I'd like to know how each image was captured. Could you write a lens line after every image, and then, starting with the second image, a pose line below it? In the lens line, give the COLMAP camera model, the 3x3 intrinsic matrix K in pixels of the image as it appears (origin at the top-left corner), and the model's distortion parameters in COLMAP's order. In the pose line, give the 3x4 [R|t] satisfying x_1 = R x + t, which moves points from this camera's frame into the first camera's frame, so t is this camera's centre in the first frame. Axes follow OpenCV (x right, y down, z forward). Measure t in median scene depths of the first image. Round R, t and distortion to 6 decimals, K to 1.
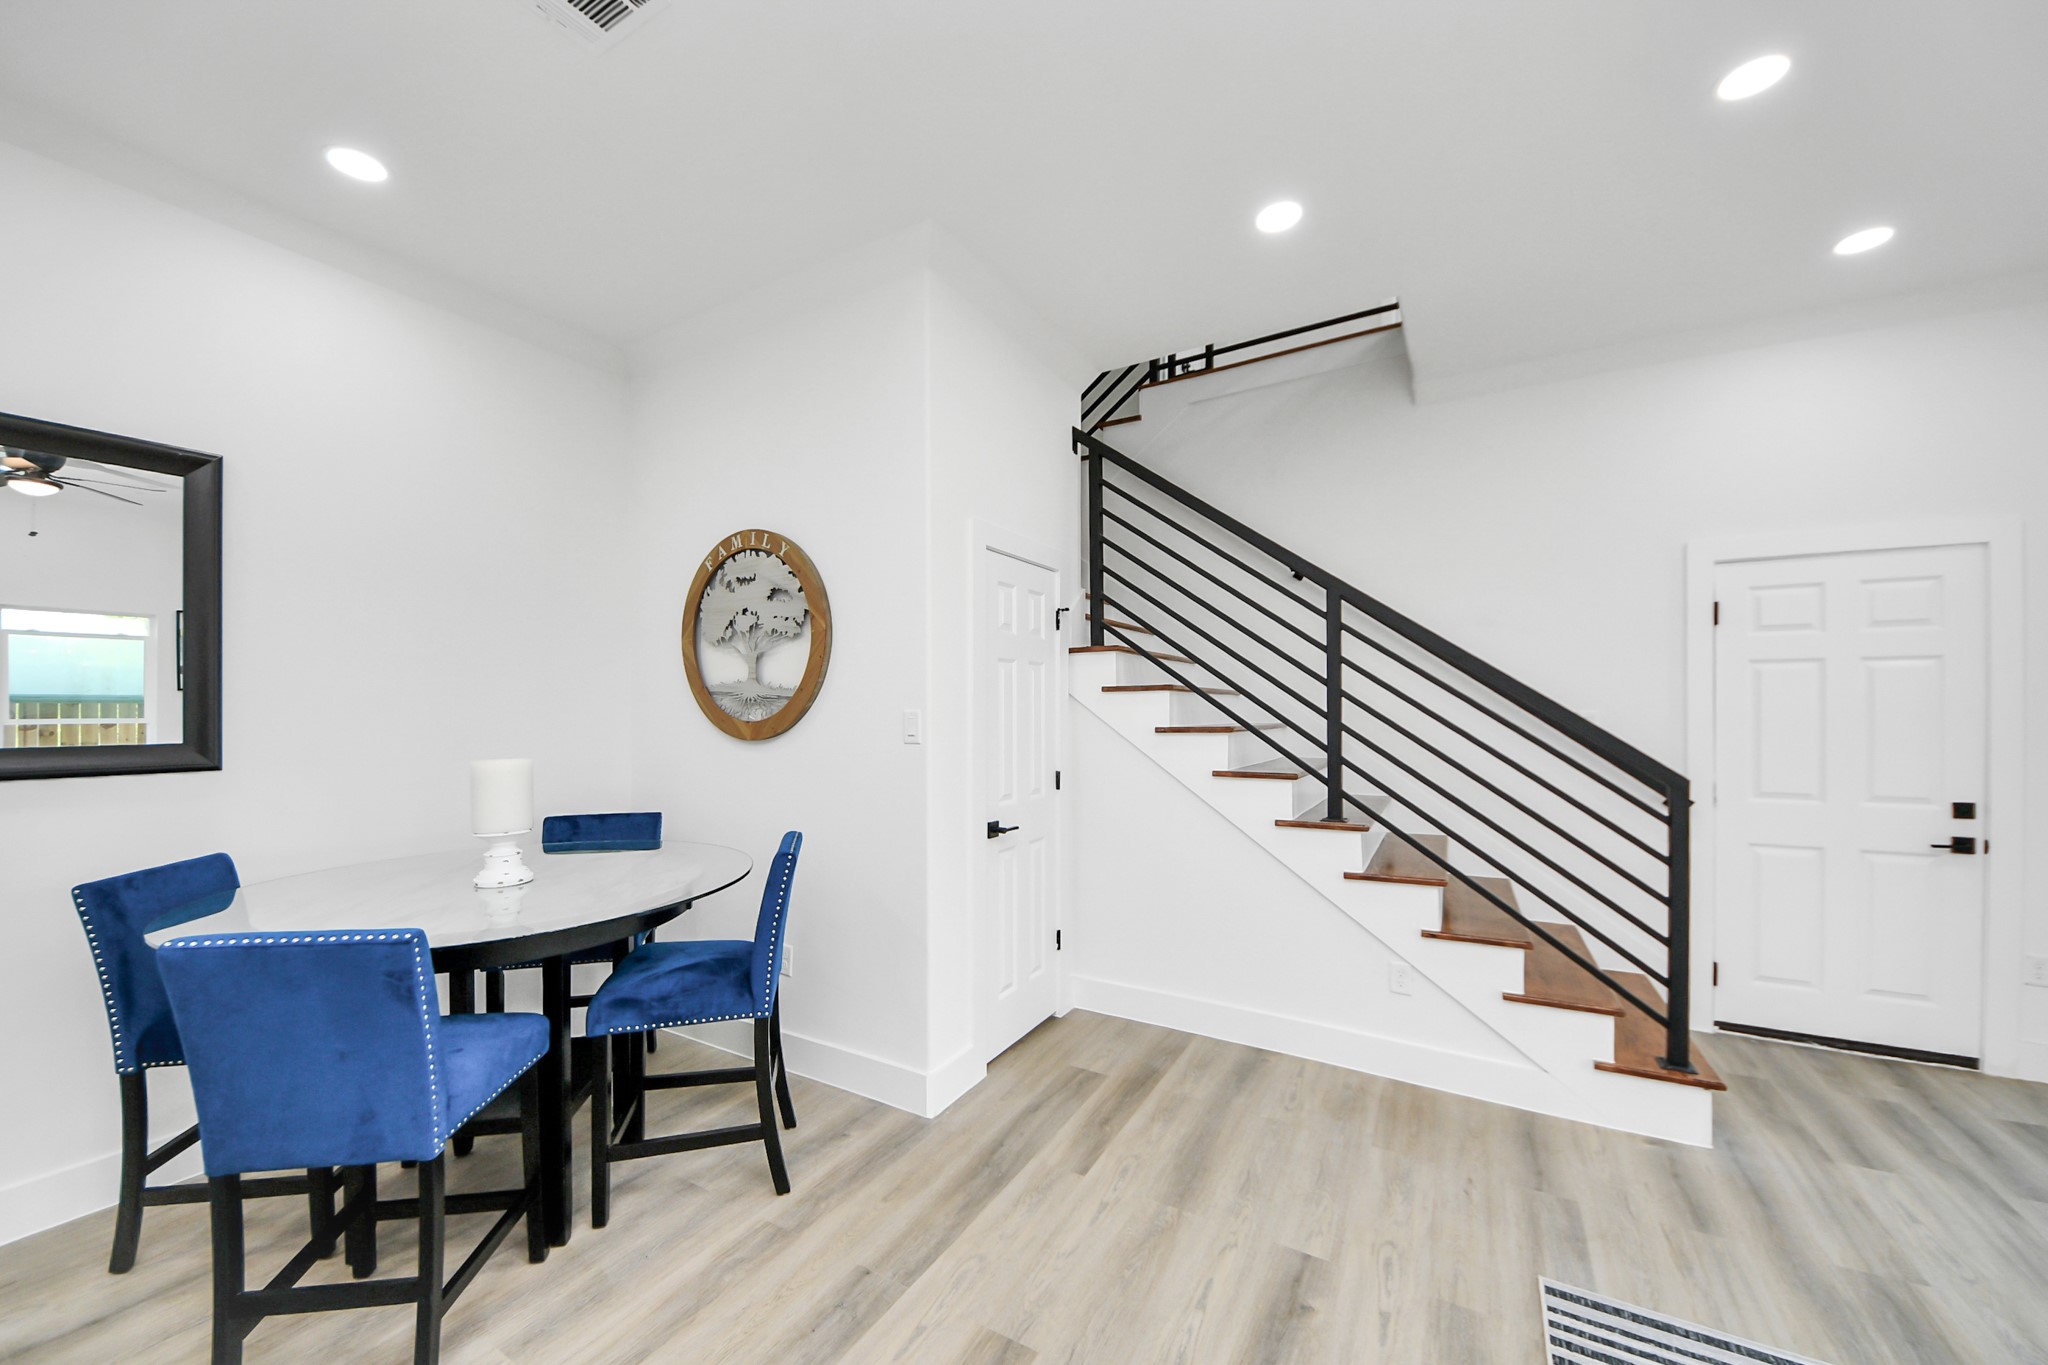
lens RADIAL K [[745.3, 0, 1024.6], [0, 745.3, 703.0], [0, 0, 1]] dist [0.000378, -0.008122]
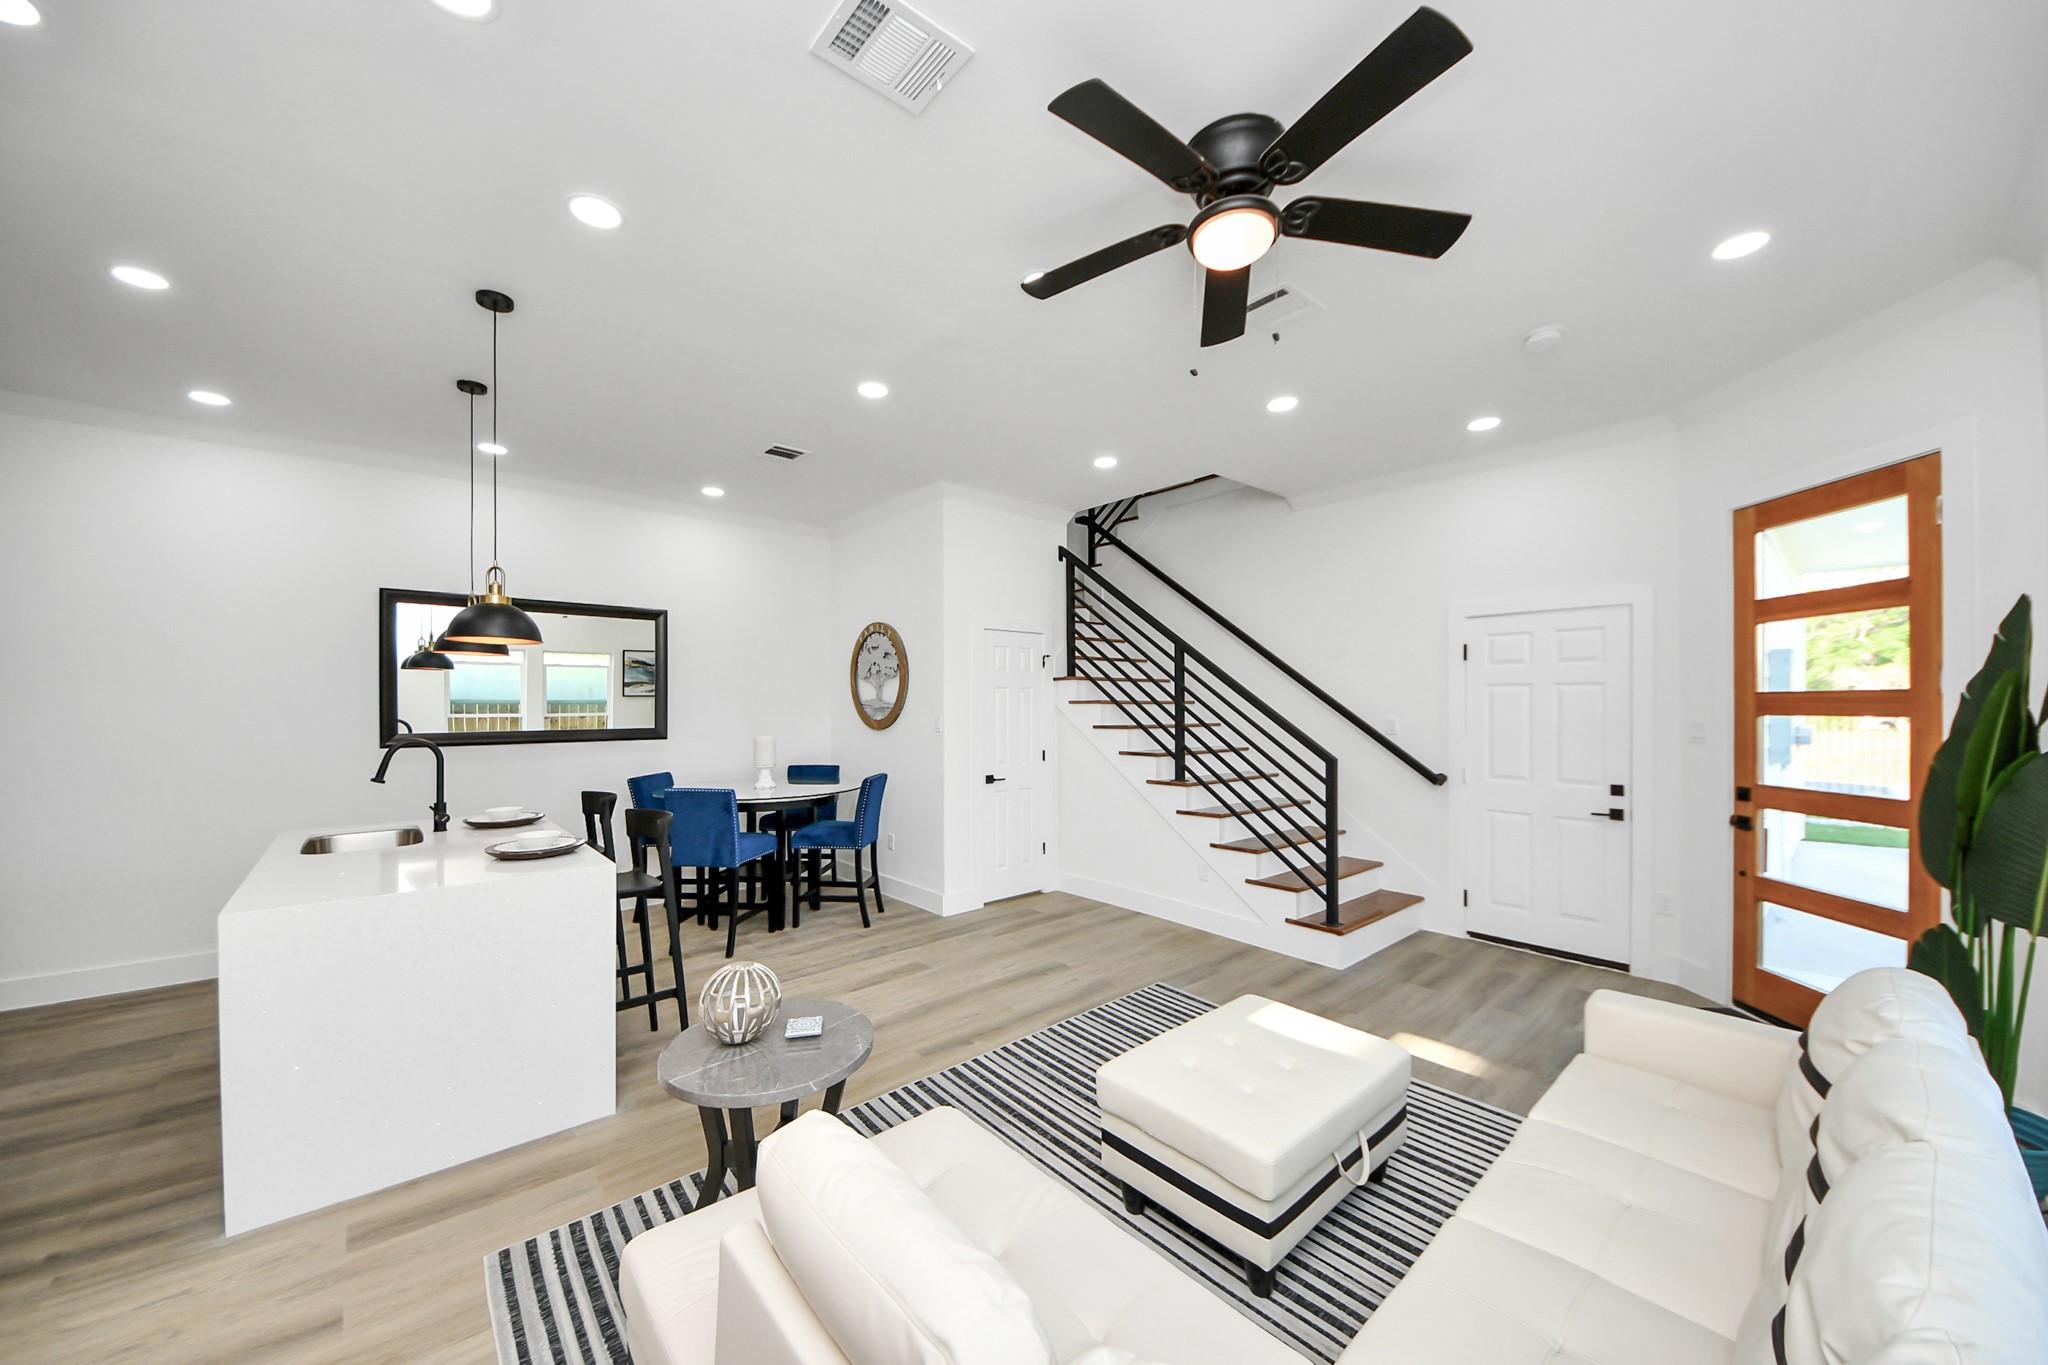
lens RADIAL K [[745.3, 0, 1024.6], [0, 745.3, 703.0], [0, 0, 1]] dist [0.000378, -0.008122]
pose [[0.946418, 0.001810, -0.322941, 0.679574], [0.000241, 0.999980, 0.006312, -0.034615], [0.322946, -0.006051, 0.946398, -0.783643]]
